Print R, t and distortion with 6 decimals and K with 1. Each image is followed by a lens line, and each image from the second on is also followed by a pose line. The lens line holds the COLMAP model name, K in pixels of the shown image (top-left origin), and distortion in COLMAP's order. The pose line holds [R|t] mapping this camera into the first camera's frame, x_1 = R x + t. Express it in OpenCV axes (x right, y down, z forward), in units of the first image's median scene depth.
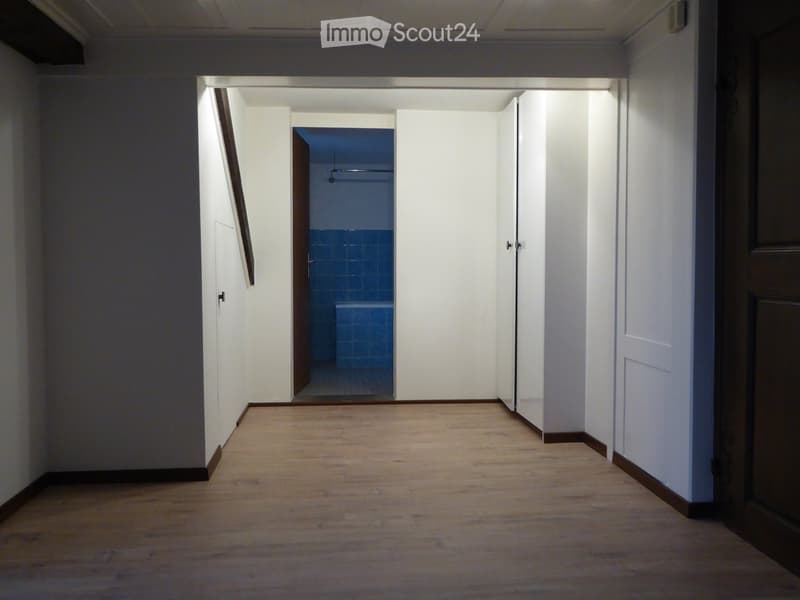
lens RADIAL K [[732.6, 0, 370.9], [0, 732.6, 311.3], [0, 0, 1]] dist [-0.000956, 0.000000]
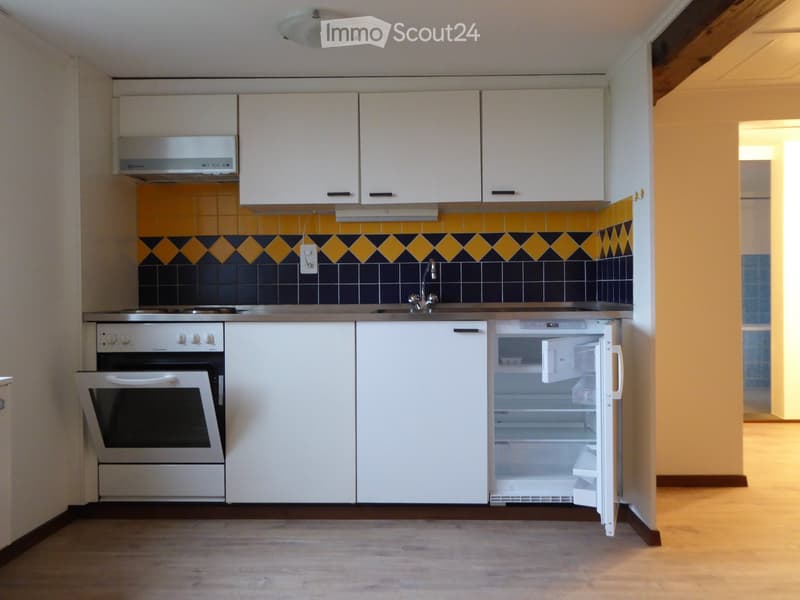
lens RADIAL K [[732.6, 0, 401.3], [0, 732.6, 298.0], [0, 0, 1]] dist [-0.000956, 0.000000]
pose [[0.994312, -0.011584, -0.105873, -0.390376], [0.005275, 0.998204, -0.059679, 0.010011], [0.106374, 0.058781, 0.992587, -0.090575]]
